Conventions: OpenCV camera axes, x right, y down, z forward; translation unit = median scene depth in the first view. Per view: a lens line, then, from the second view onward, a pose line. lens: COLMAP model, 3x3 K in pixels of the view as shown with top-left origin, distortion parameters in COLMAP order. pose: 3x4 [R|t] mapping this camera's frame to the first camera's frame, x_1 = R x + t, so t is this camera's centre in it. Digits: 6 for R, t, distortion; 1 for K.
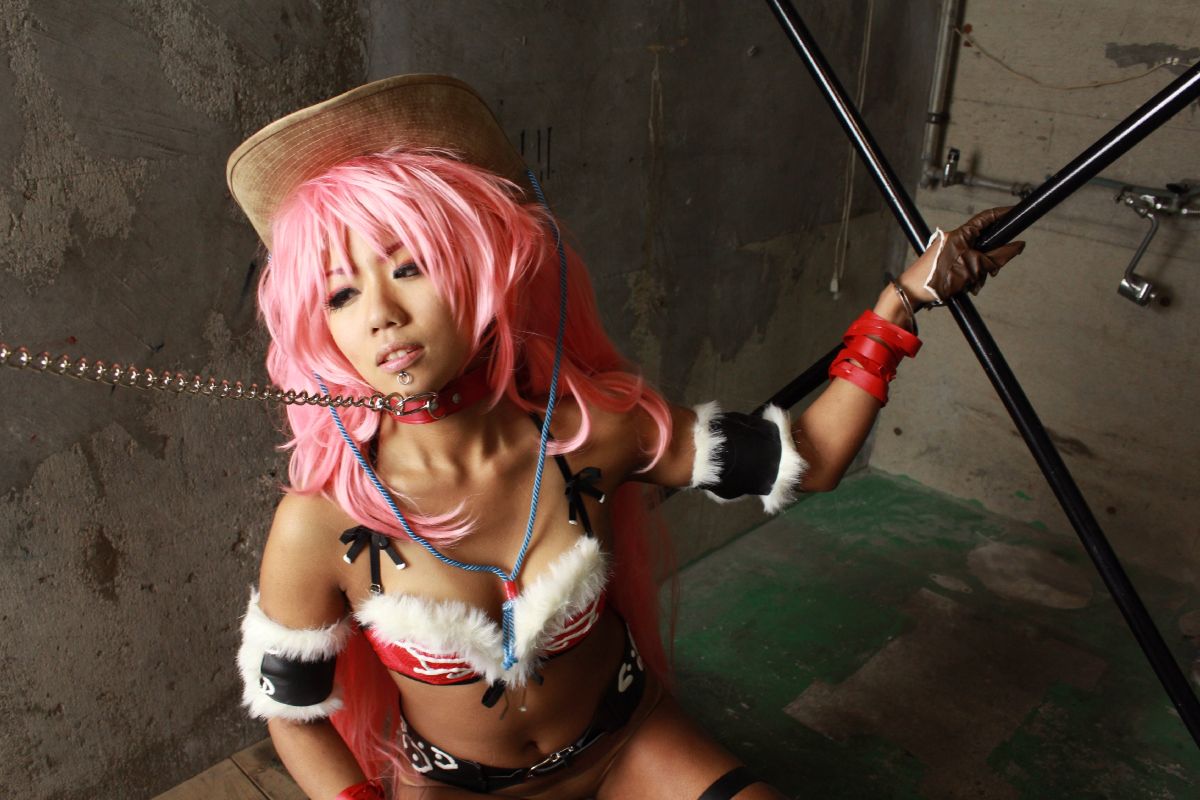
lens RADIAL K [[1015.0, 0, 600.0], [0, 1015.0, 400.0], [0, 0, 1]] dist [-0.164285, 0.144723]
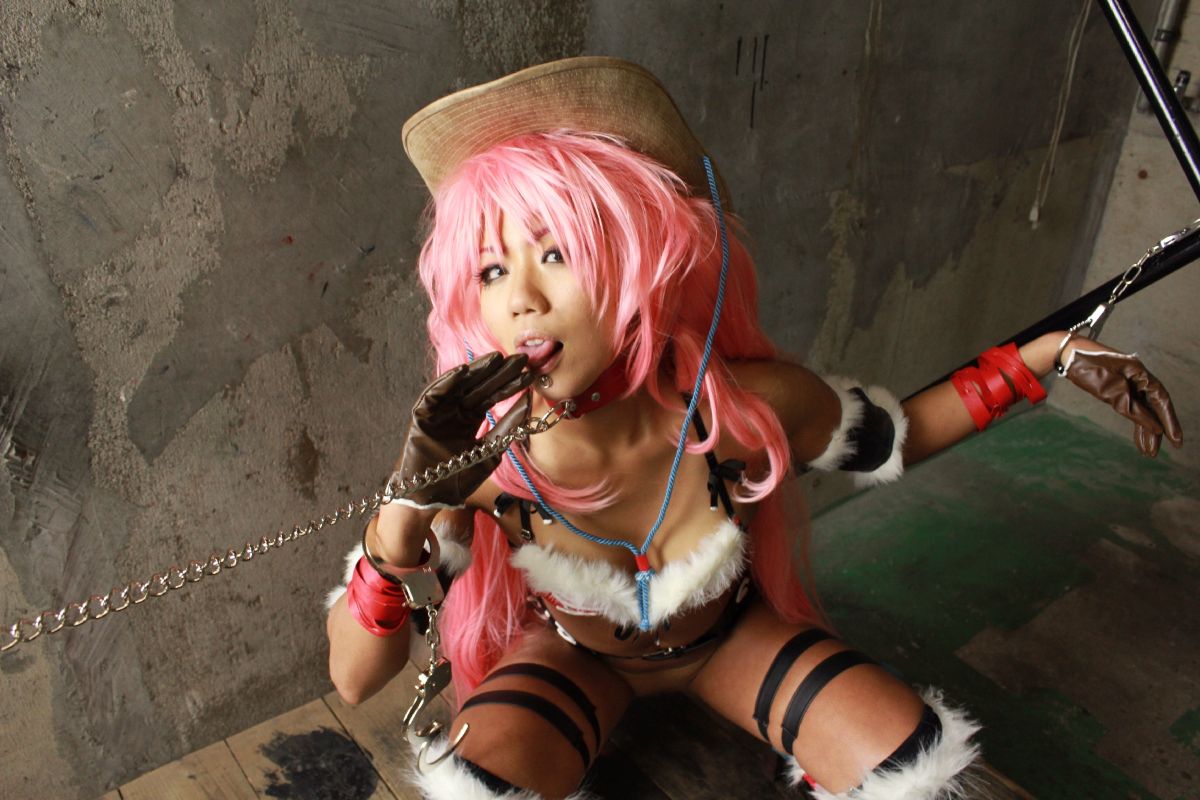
lens RADIAL K [[1017.7, 0, 601.0], [0, 1017.7, 397.7], [0, 0, 1]] dist [-0.164108, 0.145525]
pose [[0.990071, 0.068943, -0.122501, -0.075441], [-0.057254, 0.993684, 0.096507, -0.014905], [0.128381, -0.088535, 0.987765, 0.024742]]
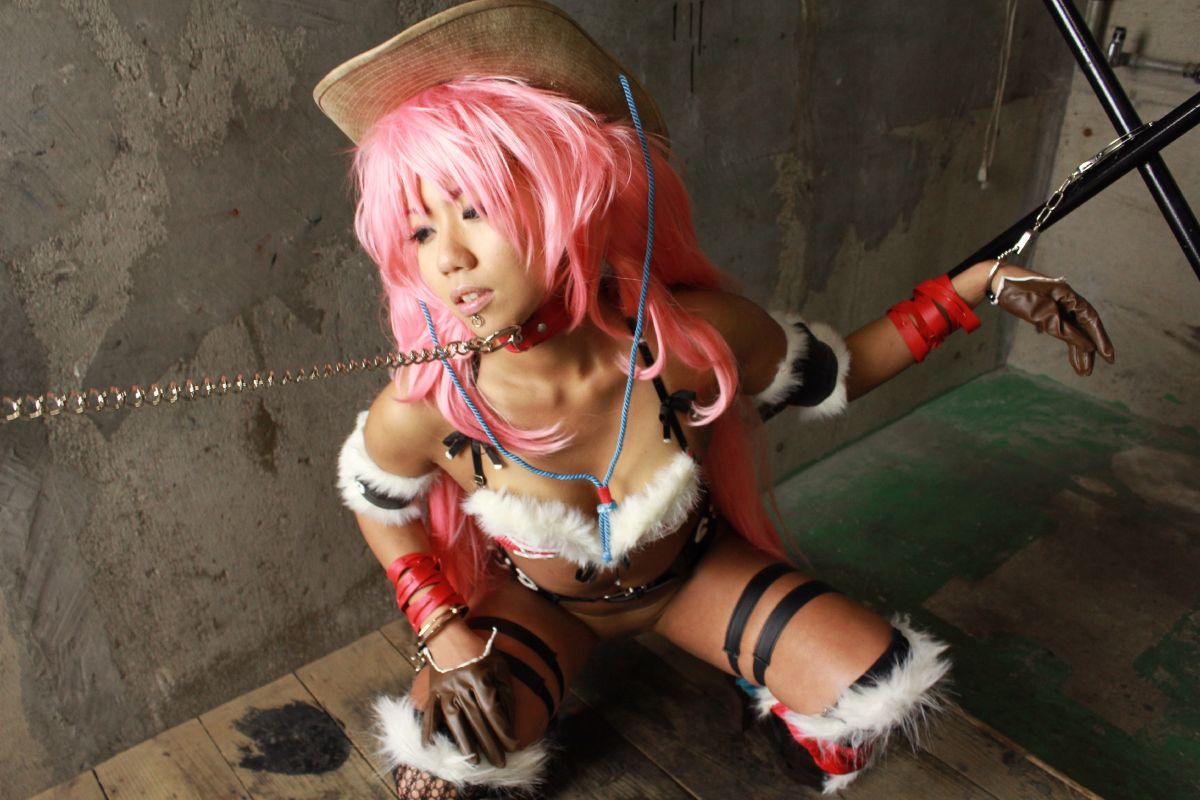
lens RADIAL K [[1017.7, 0, 601.0], [0, 1017.7, 397.7], [0, 0, 1]] dist [-0.164108, 0.145525]
pose [[0.994434, 0.021188, -0.103212, -0.045454], [-0.011404, 0.995461, 0.094481, 0.022343], [0.104745, -0.092778, 0.990162, 0.008895]]
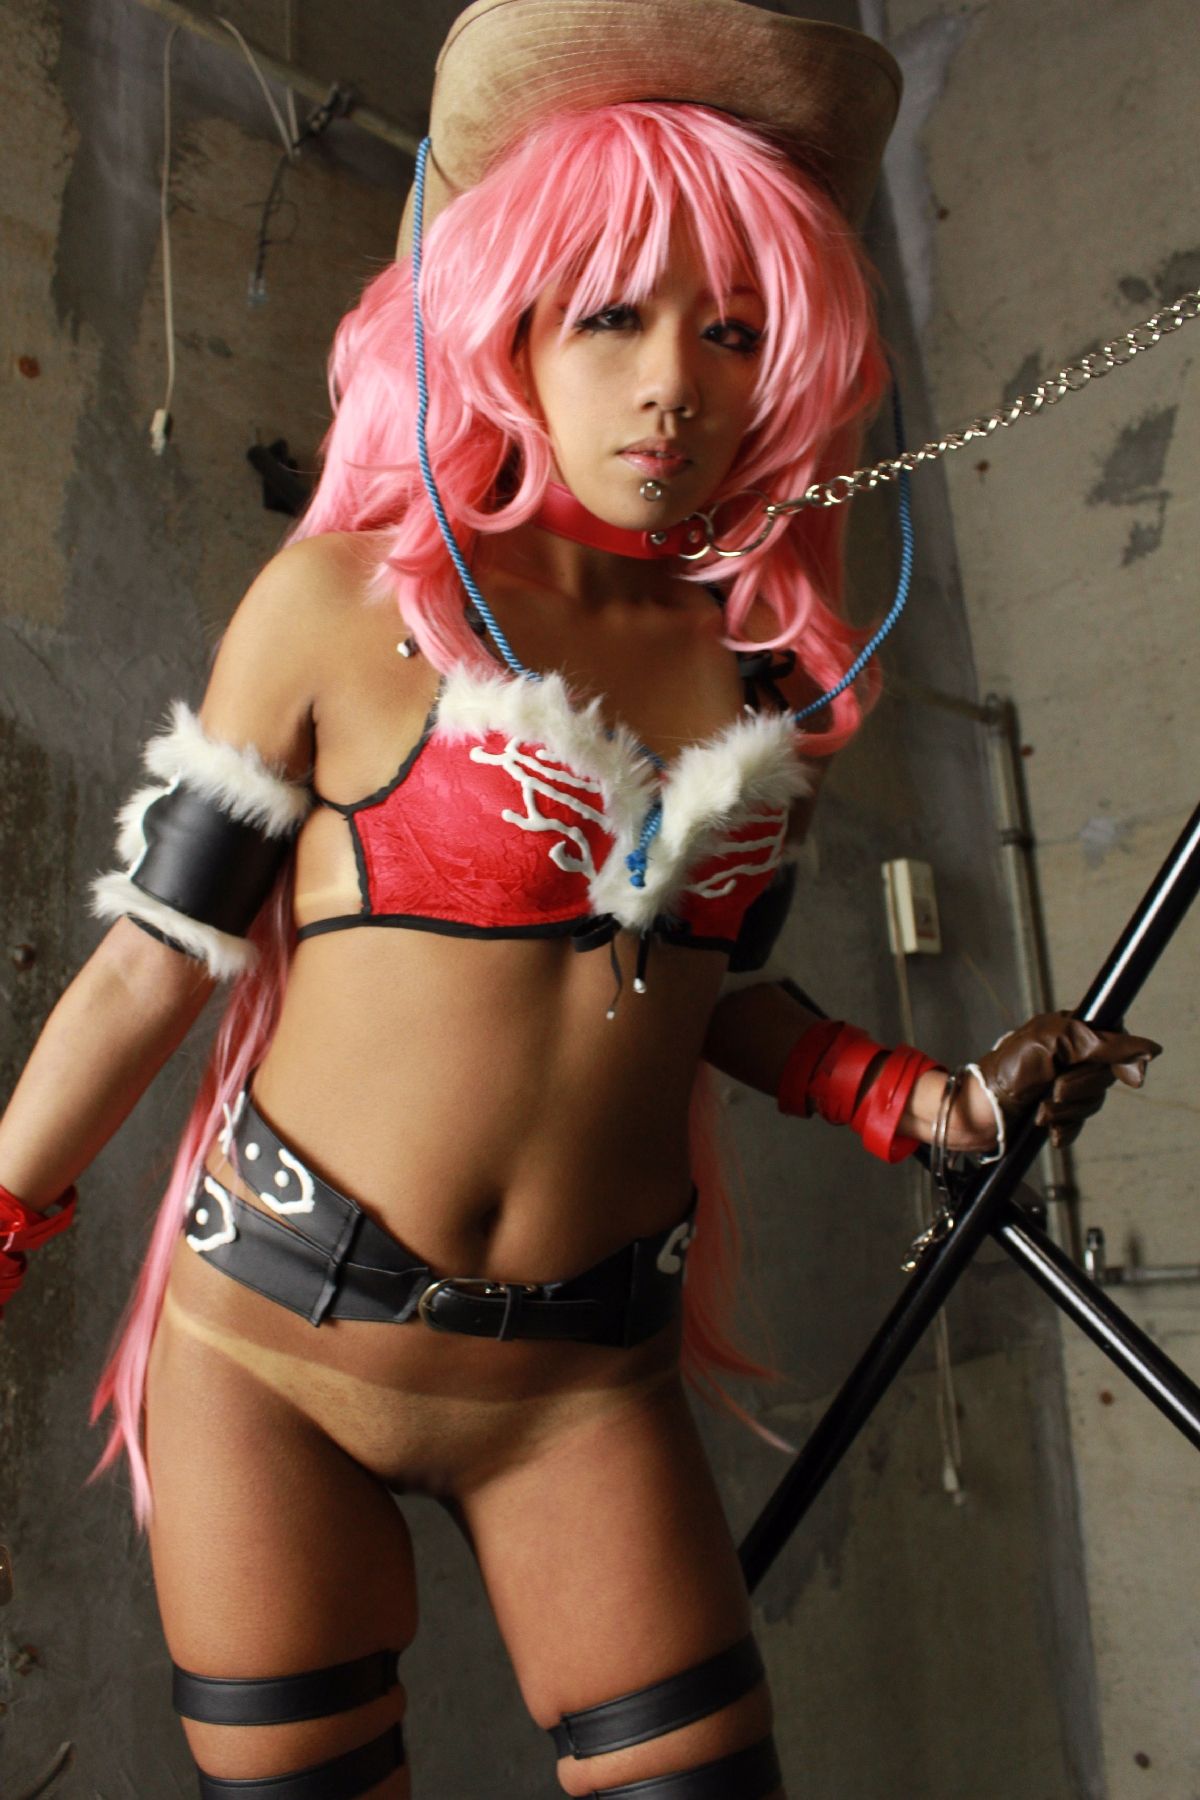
lens RADIAL K [[1522.5, 0, 590.4], [0, 1522.5, 896.4], [0, 0, 1]] dist [-0.164285, 0.144723]
pose [[0.993354, -0.115004, 0.004582, 0.099792], [0.096521, 0.810697, -0.577455, 0.150297], [0.062695, 0.574060, 0.816410, 0.139660]]
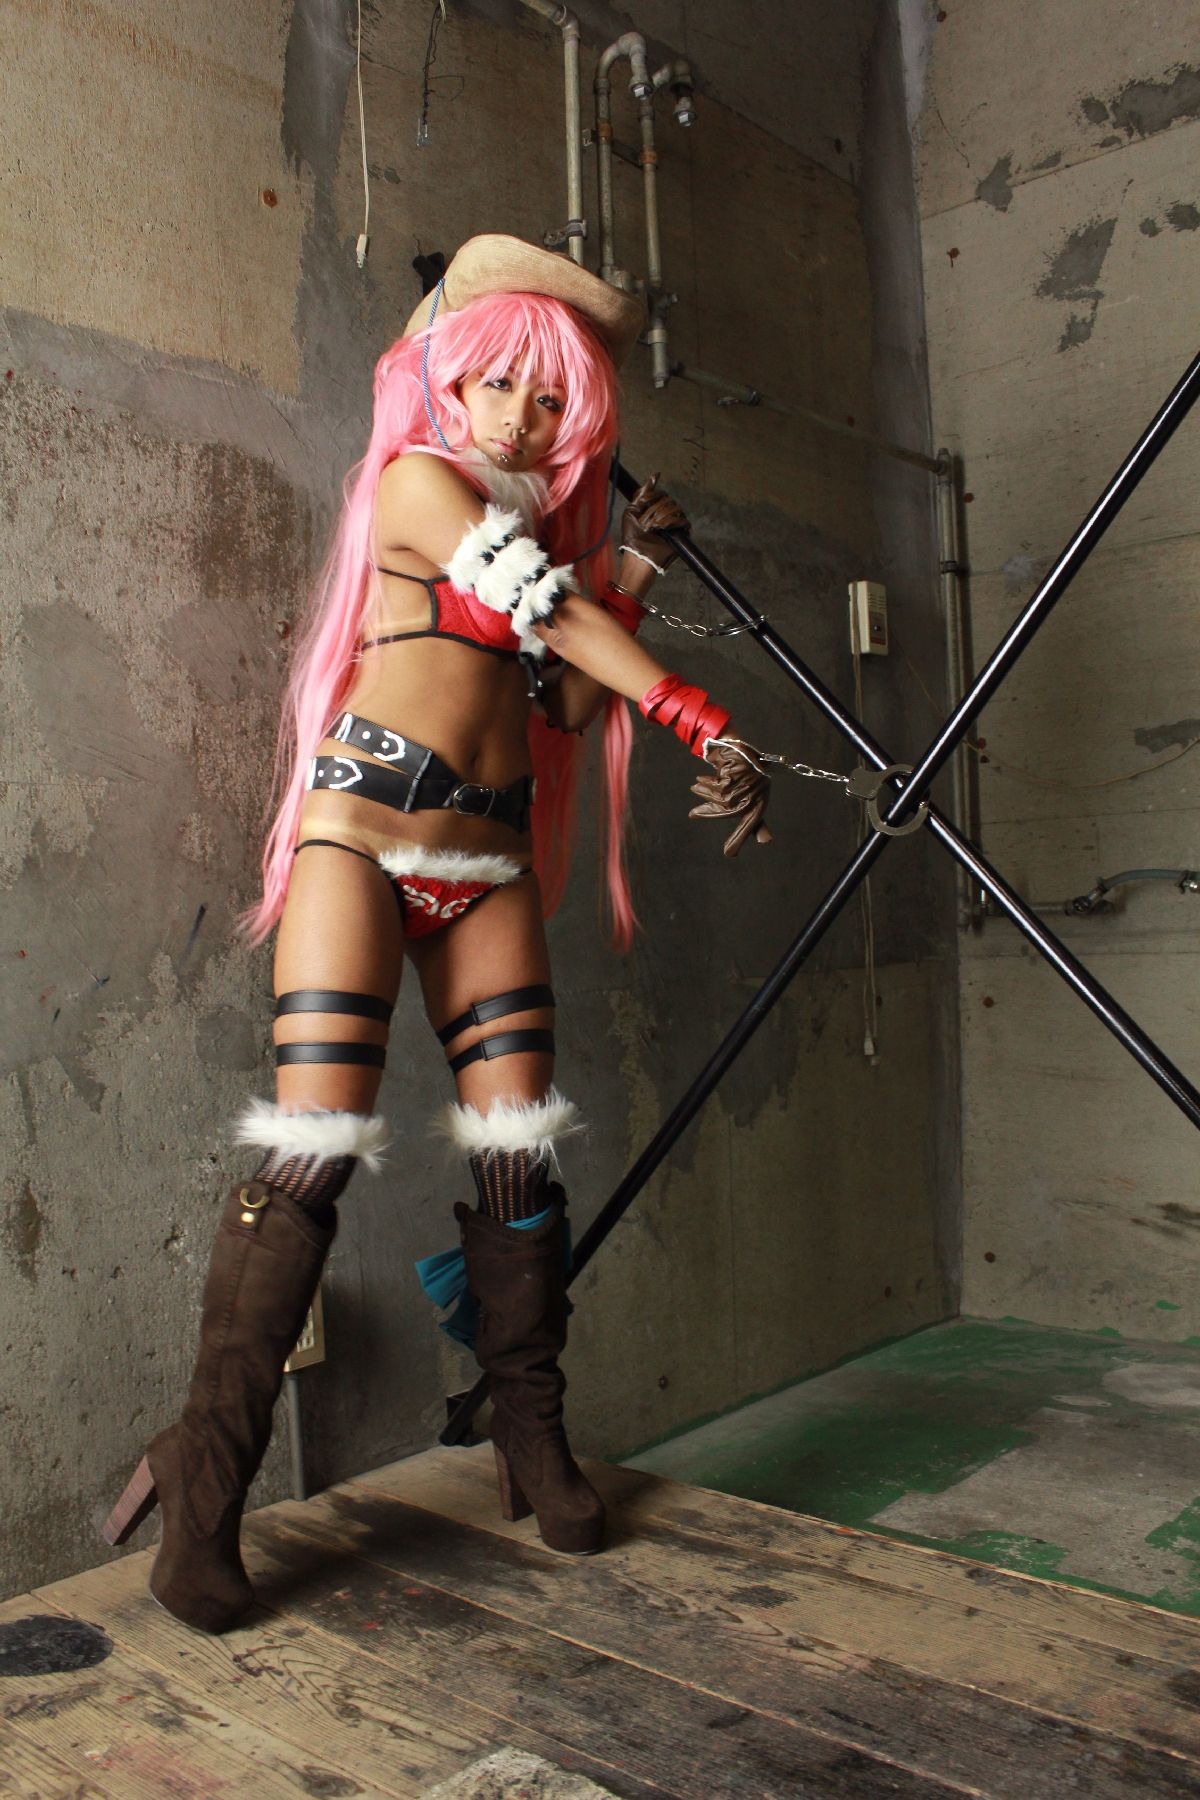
lens RADIAL K [[1541.3, 0, 593.4], [0, 1541.3, 900.1], [0, 0, 1]] dist [-0.164021, 0.147863]
pose [[0.996483, -0.076981, 0.033093, -0.029272], [0.083792, 0.914030, -0.396897, 0.414702], [0.000306, 0.398274, 0.917266, -0.283503]]
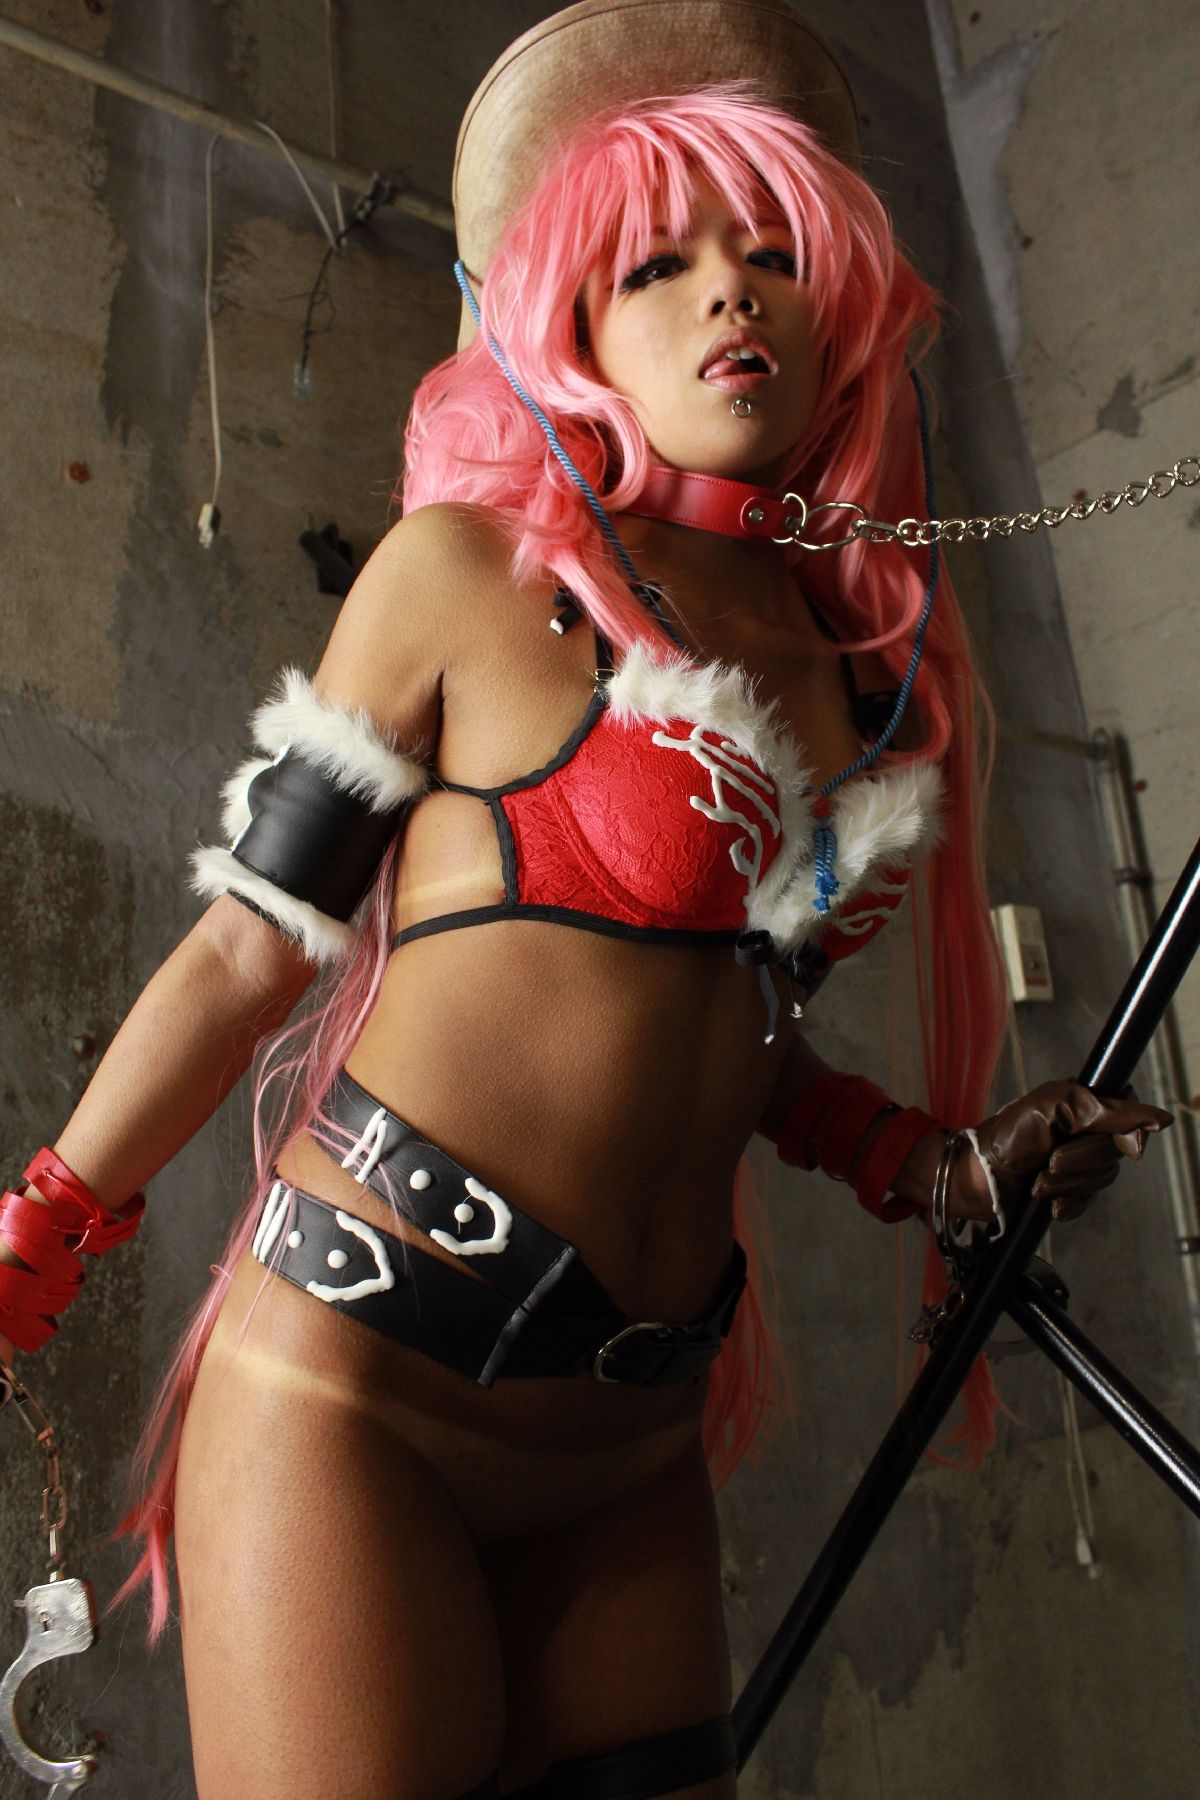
lens RADIAL K [[1522.5, 0, 590.4], [0, 1522.5, 896.4], [0, 0, 1]] dist [-0.164285, 0.144723]
pose [[0.981803, -0.160745, -0.101115, 0.175987], [0.065390, 0.786056, -0.614687, 0.141472], [0.178290, 0.596889, 0.782263, 0.152978]]
